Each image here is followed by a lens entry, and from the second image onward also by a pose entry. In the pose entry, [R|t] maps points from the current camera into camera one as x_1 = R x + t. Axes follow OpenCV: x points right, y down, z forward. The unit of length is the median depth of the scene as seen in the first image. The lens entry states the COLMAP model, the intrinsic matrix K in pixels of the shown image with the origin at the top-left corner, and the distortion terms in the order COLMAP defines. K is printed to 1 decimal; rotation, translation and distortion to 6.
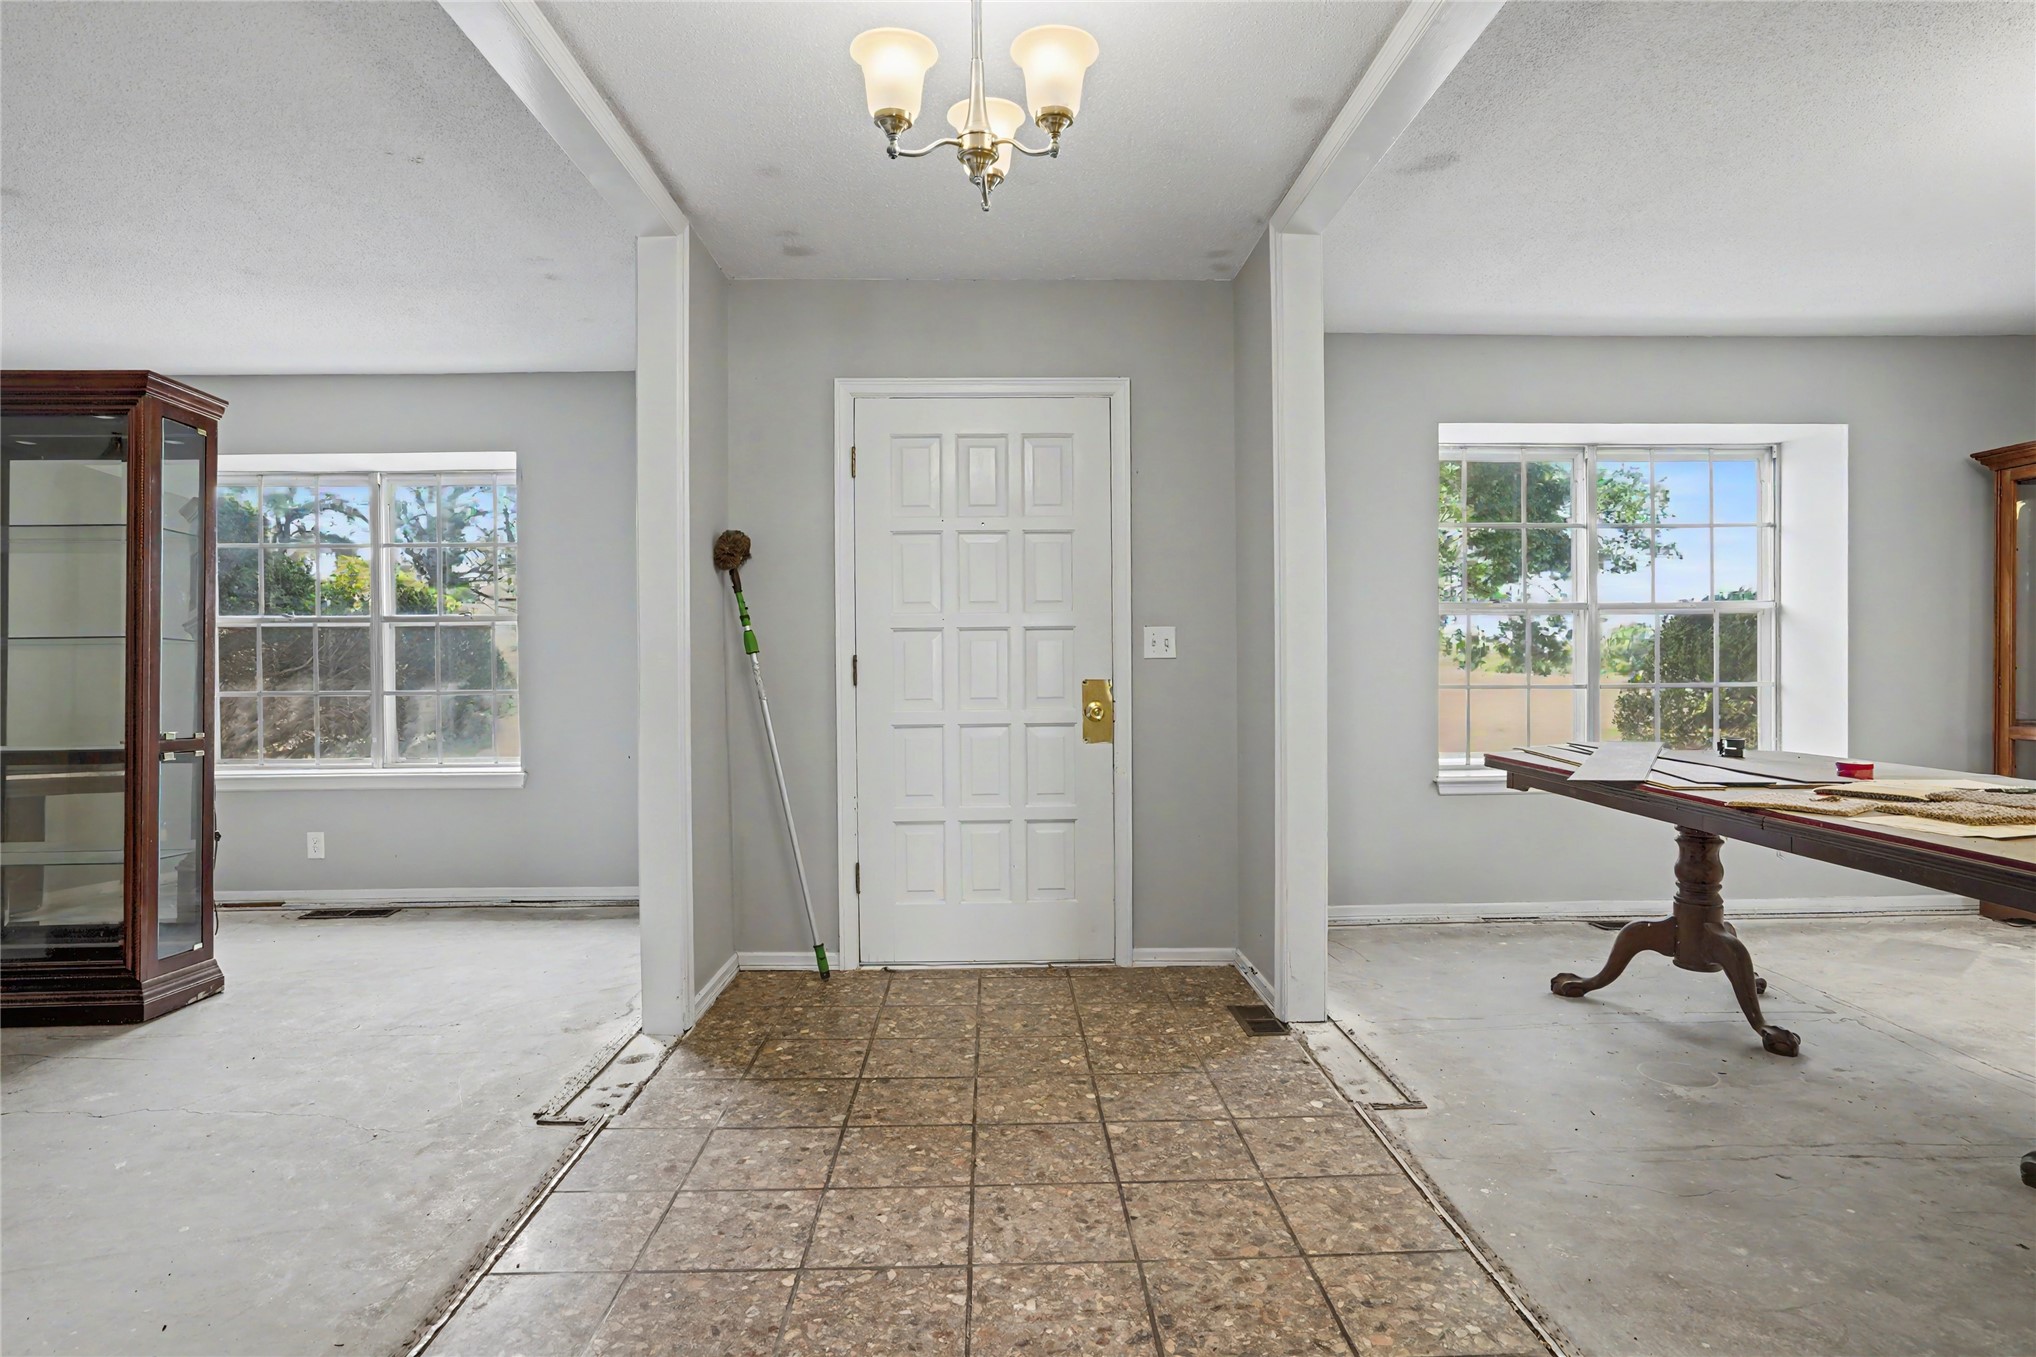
lens RADIAL K [[1094.7, 0, 1018.0], [0, 1094.7, 678.5], [0, 0, 1]] dist [-0.002543, 0.000512]
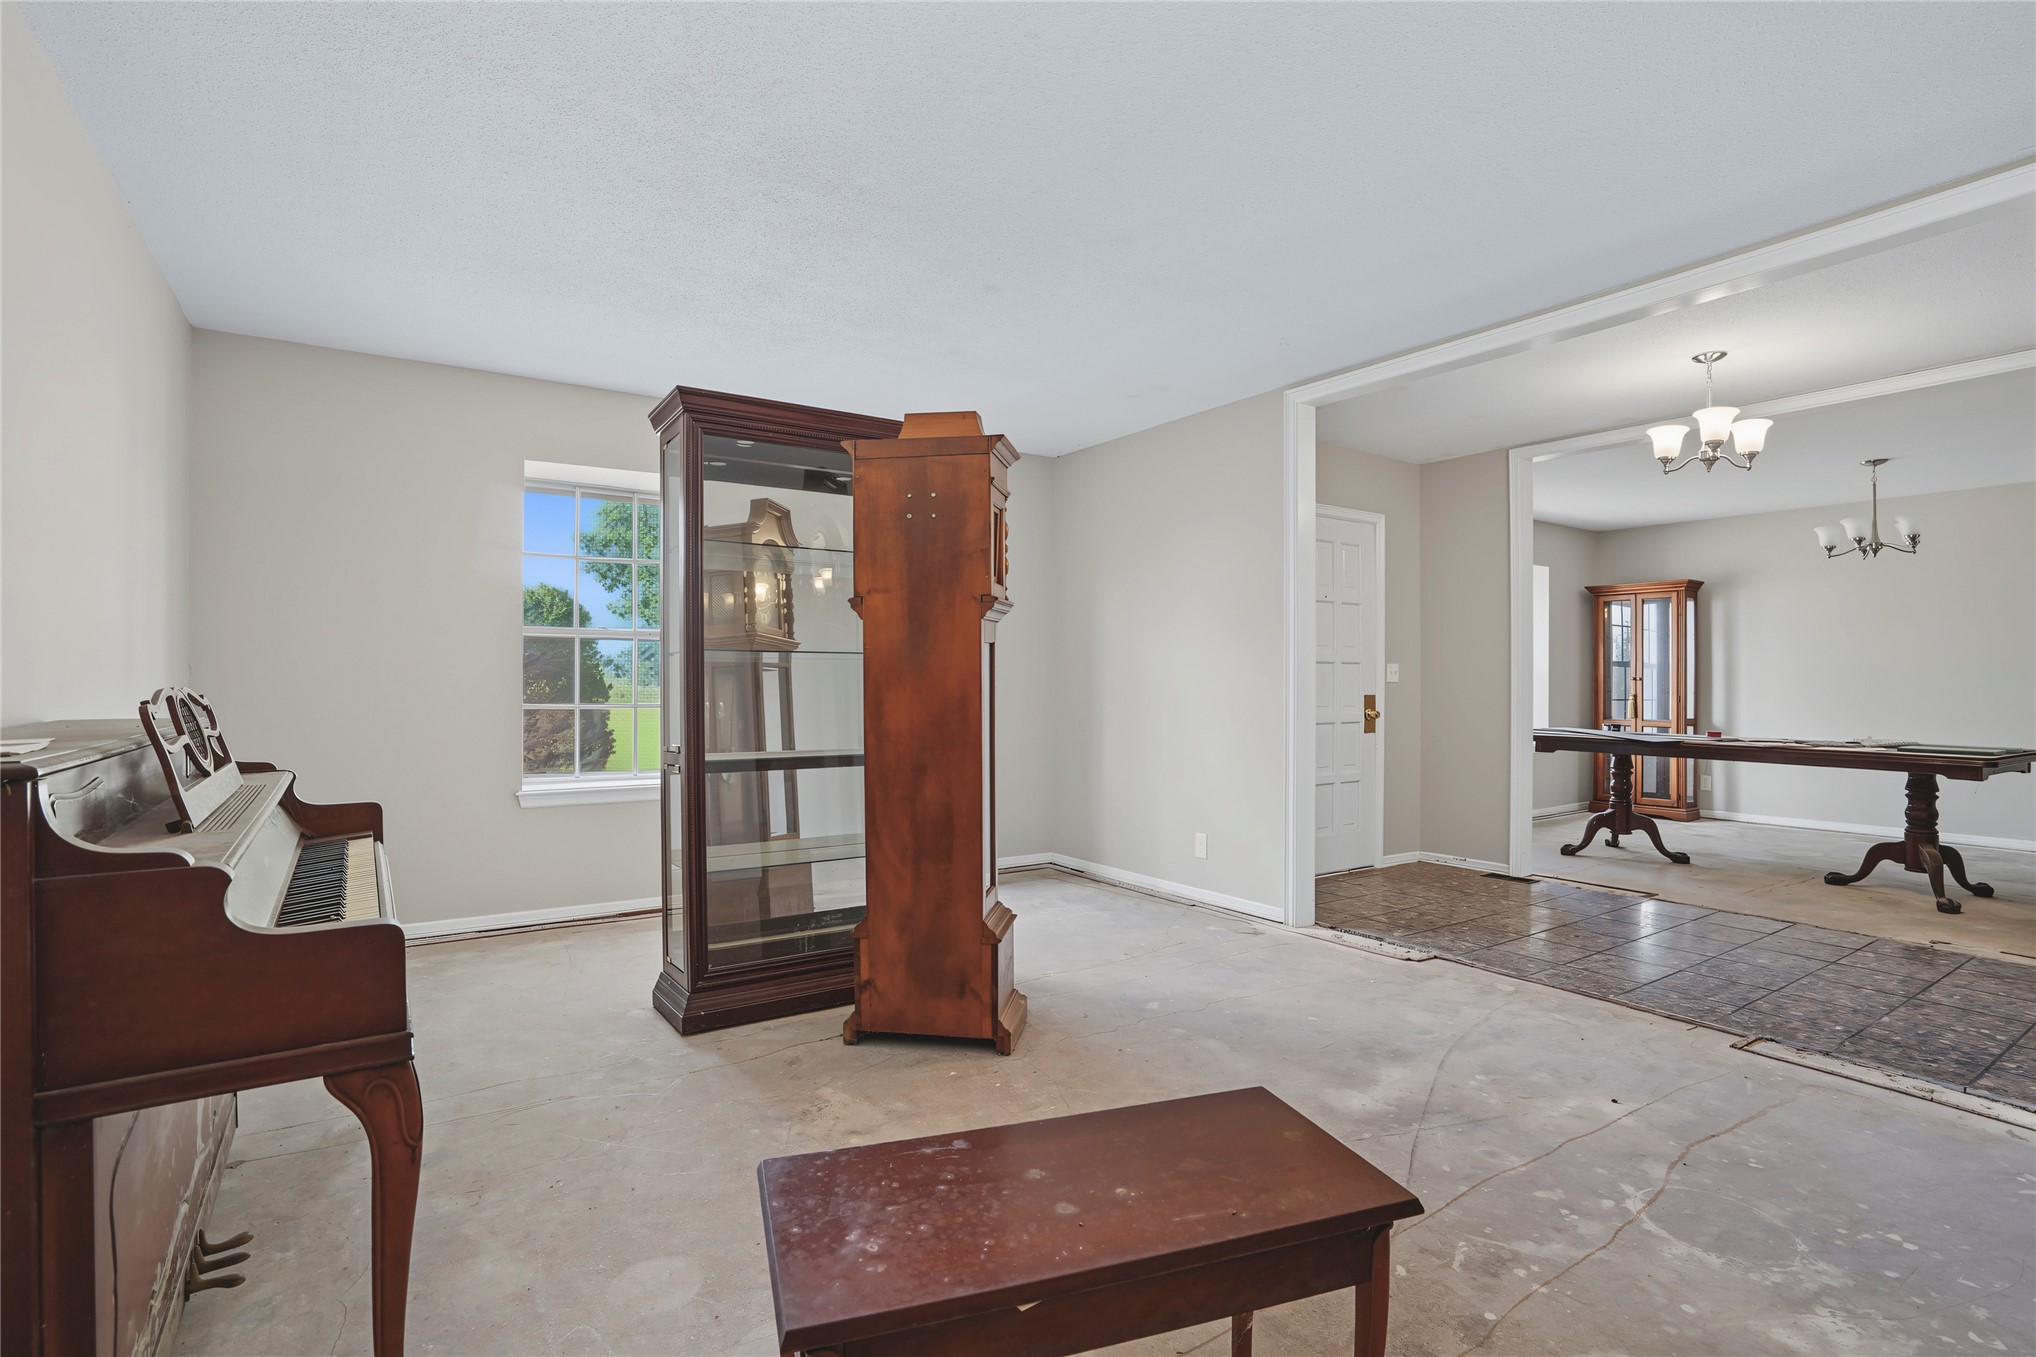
lens RADIAL K [[967.1, 0, 1018.0], [0, 967.1, 678.5], [0, 0, 1]] dist [-0.049637, 0.026360]
pose [[0.843697, 0.012843, 0.536665, -1.223172], [-0.003618, 0.999827, -0.018240, 0.004893], [-0.536807, 0.013448, 0.843598, 0.070178]]
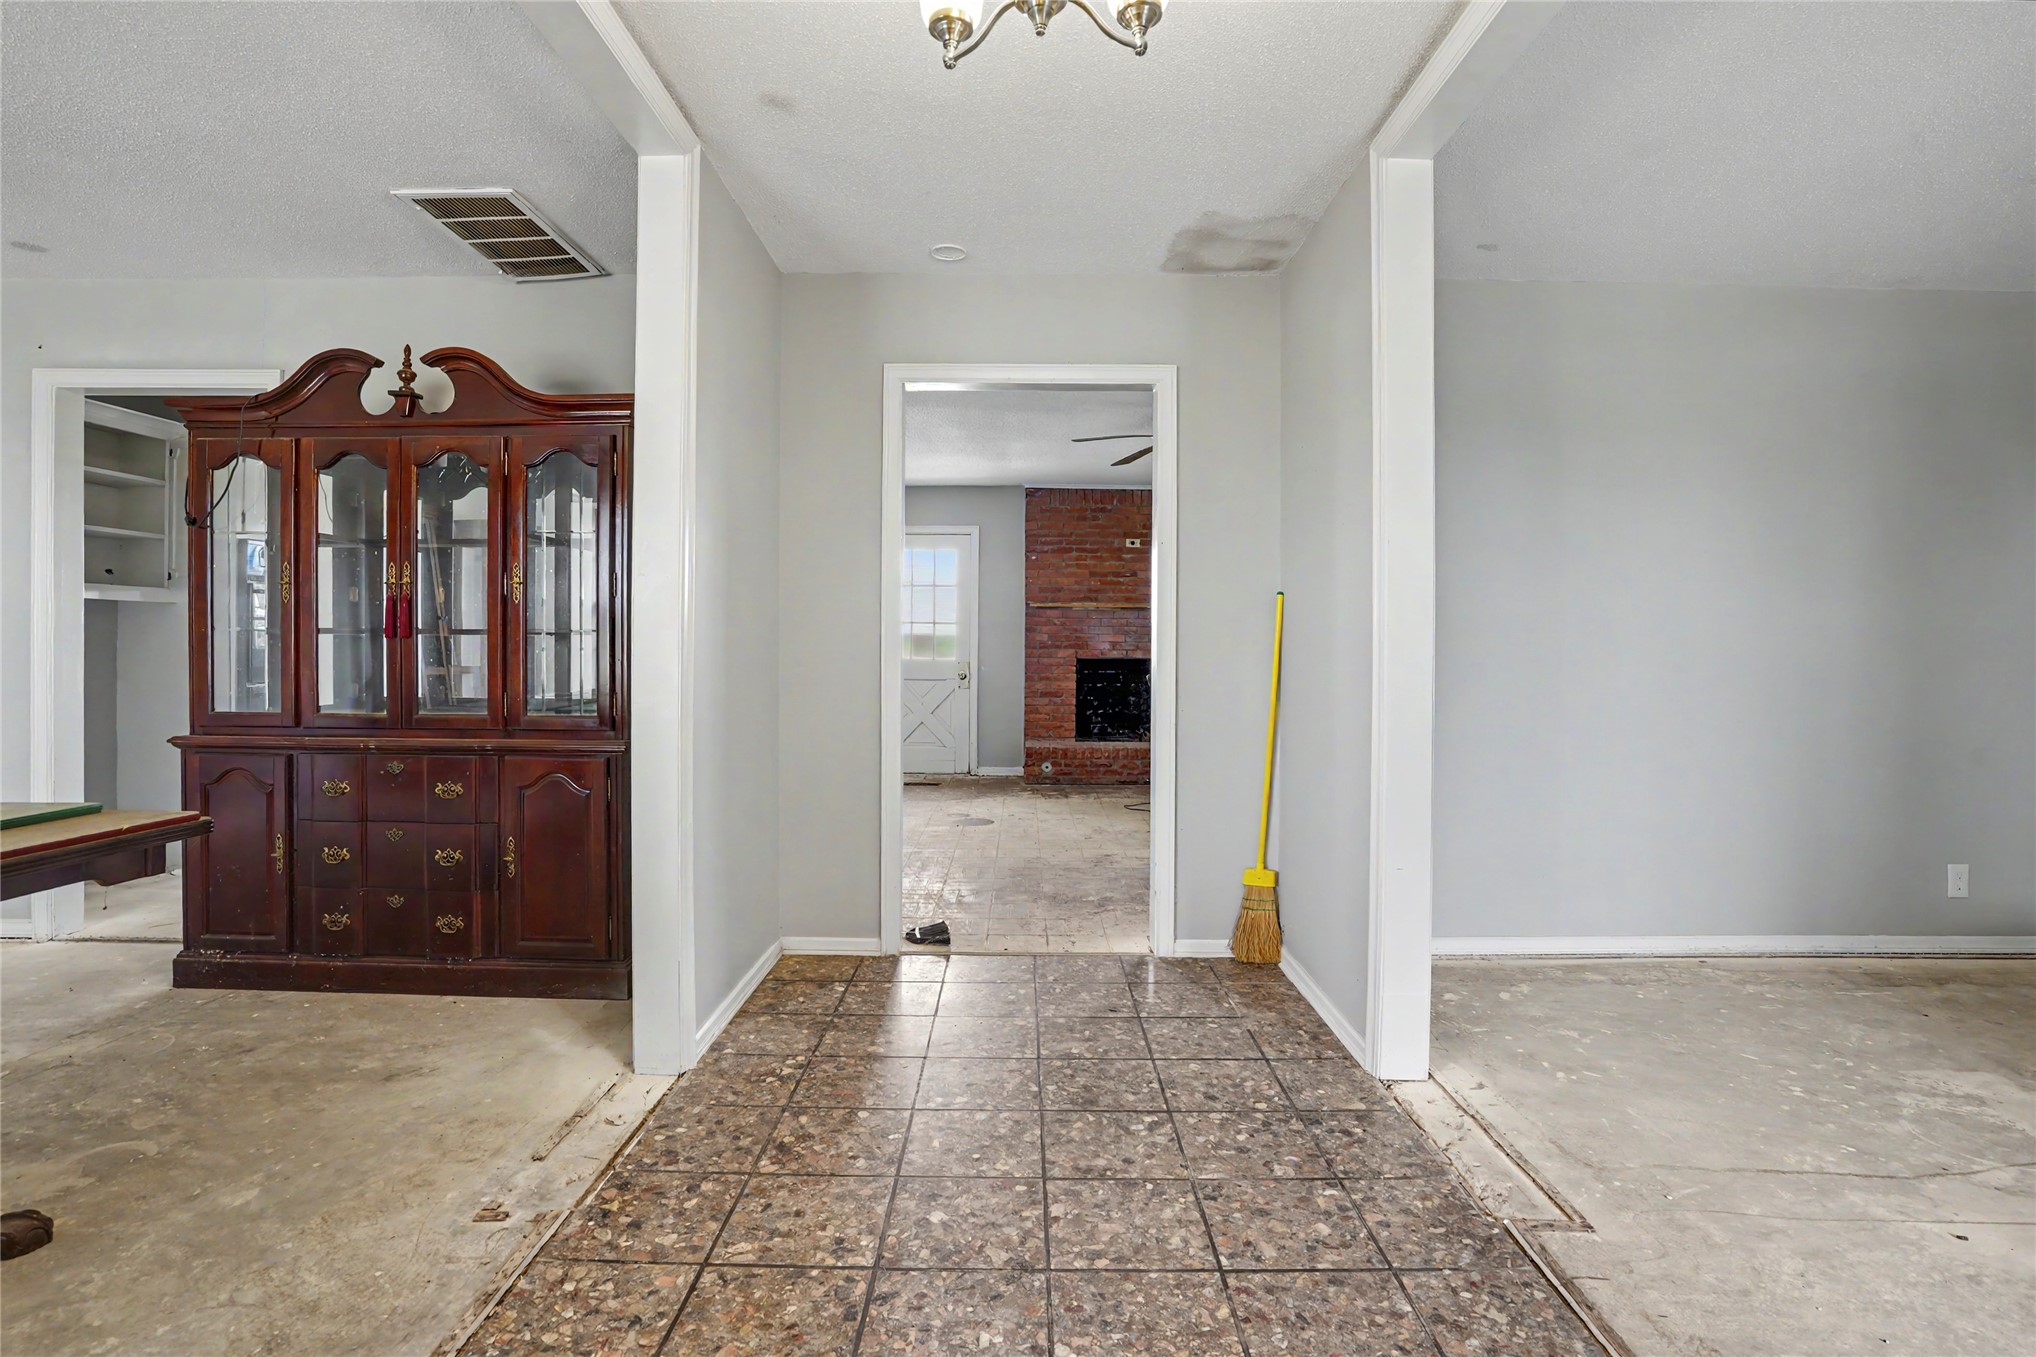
lens RADIAL K [[975.7, 0, 1023.7], [0, 975.7, 684.2], [0, 0, 1]] dist [-0.048772, 0.019696]
pose [[-0.999744, -0.000972, 0.022593, -0.019886], [0.000270, 0.998492, 0.054903, -0.016490], [-0.022612, 0.054895, -0.998236, 0.899726]]
